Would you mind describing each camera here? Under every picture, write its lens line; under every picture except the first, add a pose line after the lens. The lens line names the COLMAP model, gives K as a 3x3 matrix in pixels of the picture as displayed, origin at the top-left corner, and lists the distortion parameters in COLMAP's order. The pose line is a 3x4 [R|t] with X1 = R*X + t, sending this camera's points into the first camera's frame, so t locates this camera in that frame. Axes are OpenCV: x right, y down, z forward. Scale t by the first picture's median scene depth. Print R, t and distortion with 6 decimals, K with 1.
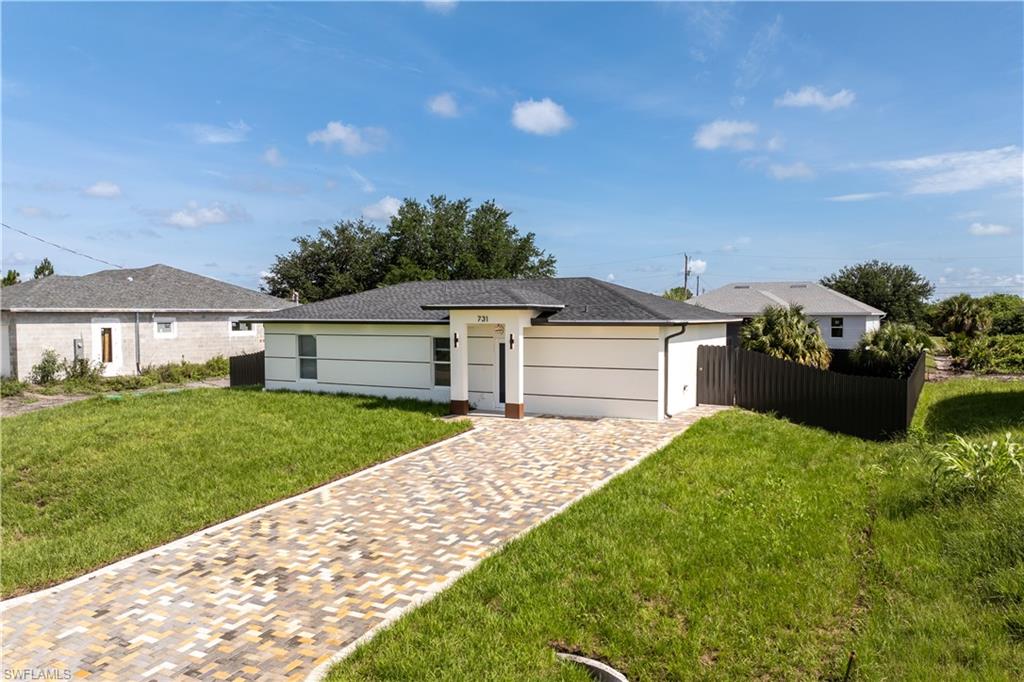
lens RADIAL K [[758.3, 0, 542.6], [0, 758.3, 357.1], [0, 0, 1]] dist [-0.045163, -0.008384]
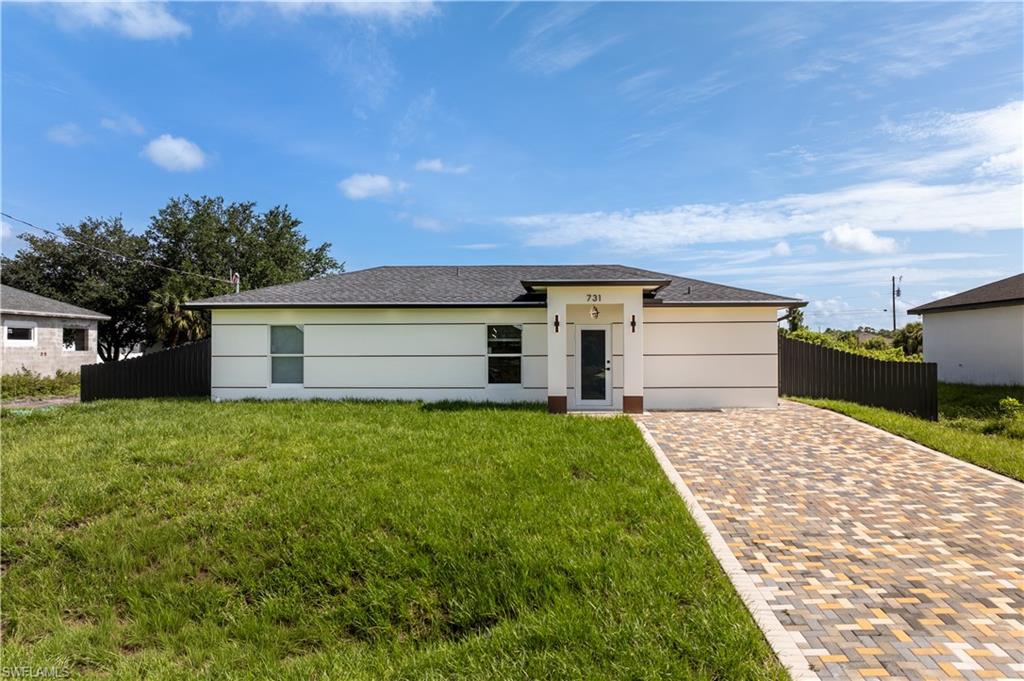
lens RADIAL K [[727.4, 0, 518.2], [0, 727.4, 331.1], [0, 0, 1]] dist [-0.051060, 0.021359]
pose [[0.905728, 0.007466, 0.423793, -0.492542], [0.027024, 0.996794, -0.075314, 0.045047], [-0.422996, 0.079667, 0.902623, 0.297548]]
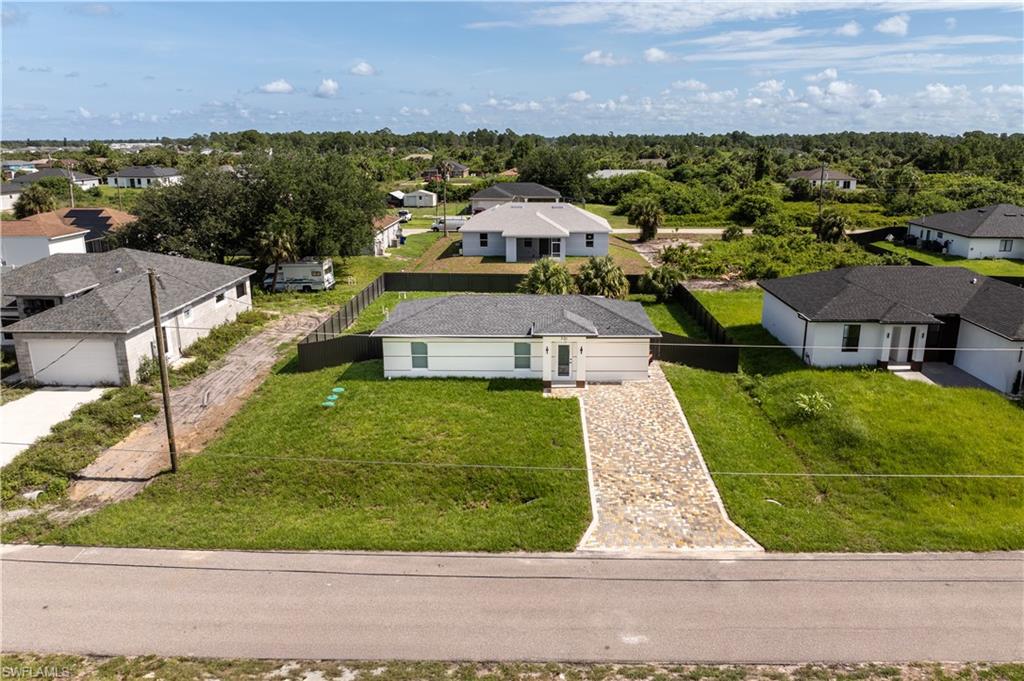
lens RADIAL K [[727.4, 0, 507.5], [0, 727.4, 342.5], [0, 0, 1]] dist [-0.051060, 0.021359]
pose [[0.902274, -0.120836, 0.413884, -0.936134], [0.027915, 0.974283, 0.223592, -0.440230], [-0.430259, -0.190188, 0.882443, -0.522646]]
